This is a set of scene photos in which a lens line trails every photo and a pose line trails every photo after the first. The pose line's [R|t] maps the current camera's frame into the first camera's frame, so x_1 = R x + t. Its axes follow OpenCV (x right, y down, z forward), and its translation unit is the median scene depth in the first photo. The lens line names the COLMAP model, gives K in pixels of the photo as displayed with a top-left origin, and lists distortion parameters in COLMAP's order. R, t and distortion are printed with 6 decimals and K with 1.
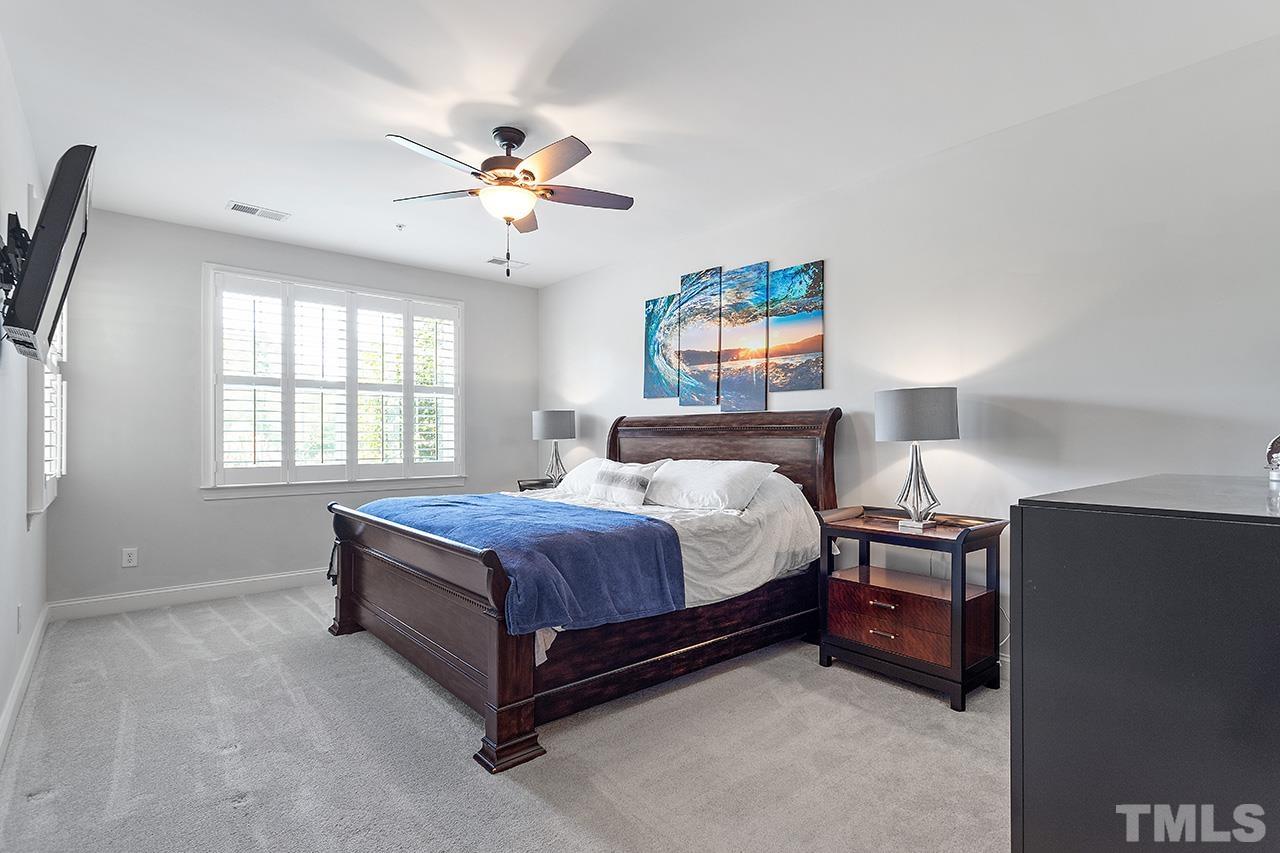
lens RADIAL K [[614.0, 0, 640.0], [0, 614.0, 426.5], [0, 0, 1]] dist [-0.000486, -0.000004]
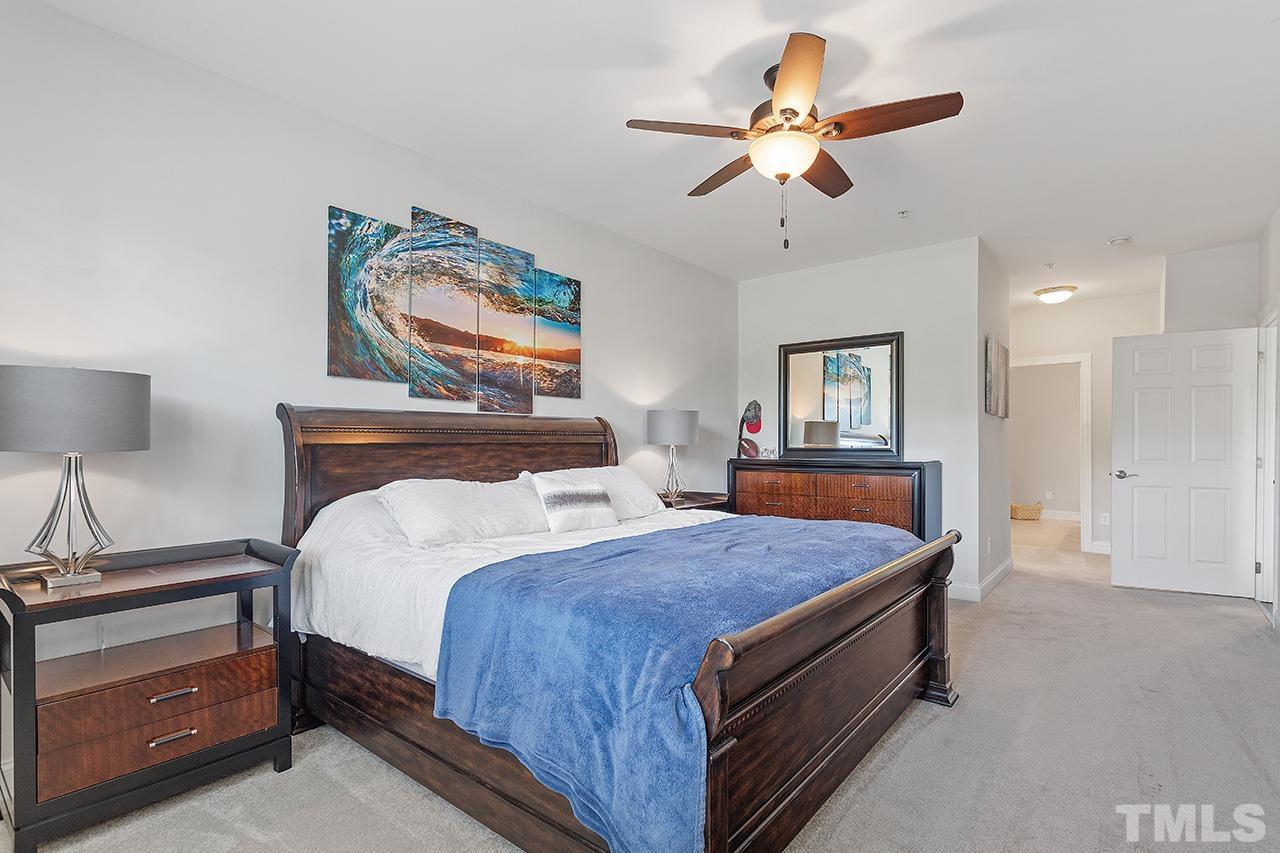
lens RADIAL K [[614.0, 0, 640.0], [0, 614.0, 426.5], [0, 0, 1]] dist [-0.000486, -0.000004]
pose [[-0.176435, 0.026297, 0.983961, -0.687800], [-0.010885, 0.999530, -0.028664, 0.015957], [-0.984252, -0.015768, -0.176066, 0.936476]]
